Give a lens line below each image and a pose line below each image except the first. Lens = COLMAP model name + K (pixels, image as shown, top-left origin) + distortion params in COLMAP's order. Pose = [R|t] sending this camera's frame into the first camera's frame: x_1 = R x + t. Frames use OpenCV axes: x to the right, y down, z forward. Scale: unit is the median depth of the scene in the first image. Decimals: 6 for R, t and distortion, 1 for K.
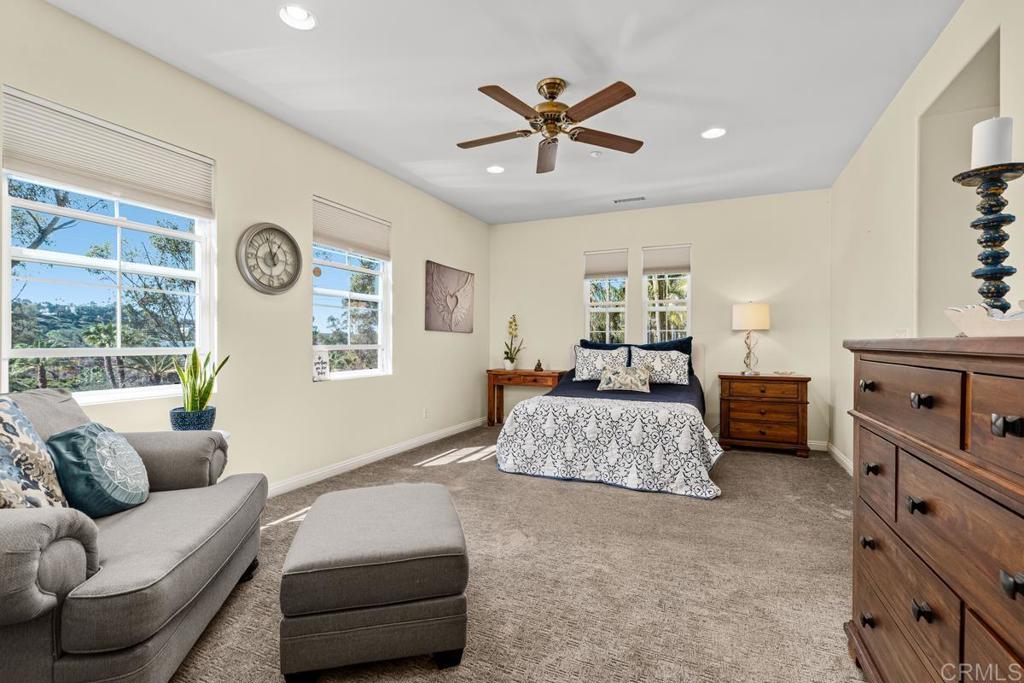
lens RADIAL K [[466.3, 0, 503.6], [0, 466.3, 342.4], [0, 0, 1]] dist [0.003119, -0.001800]
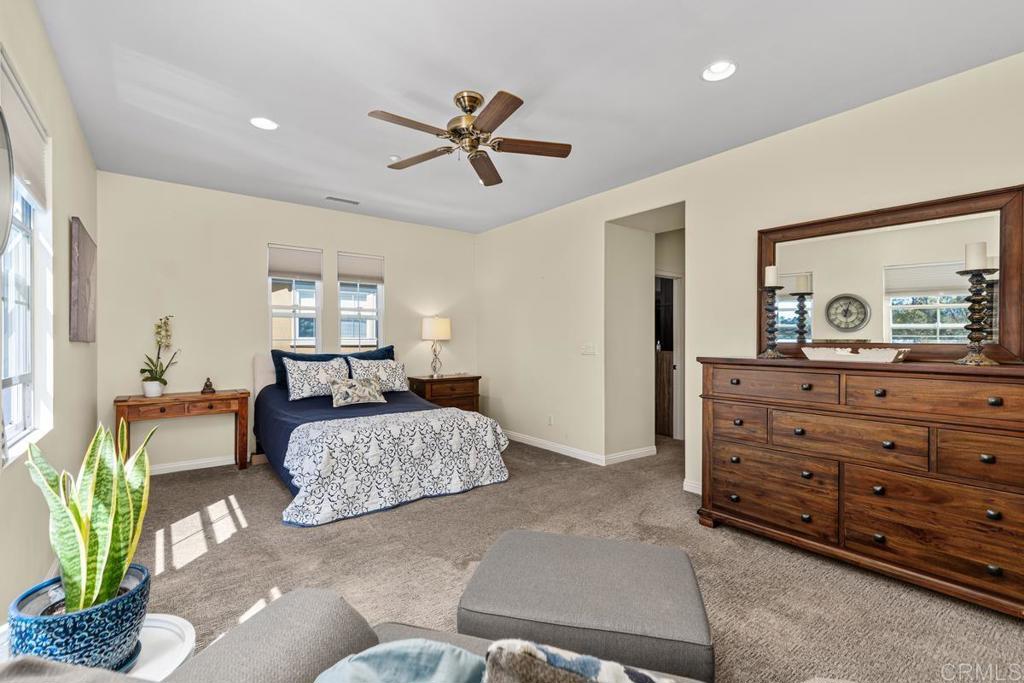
lens RADIAL K [[466.3, 0, 512.2], [0, 466.3, 343.1], [0, 0, 1]] dist [0.003119, -0.001800]
pose [[0.456072, -0.010173, 0.889885, -0.559273], [0.003744, 0.999948, 0.009513, -0.035914], [-0.889935, -0.001007, 0.456086, 0.363237]]
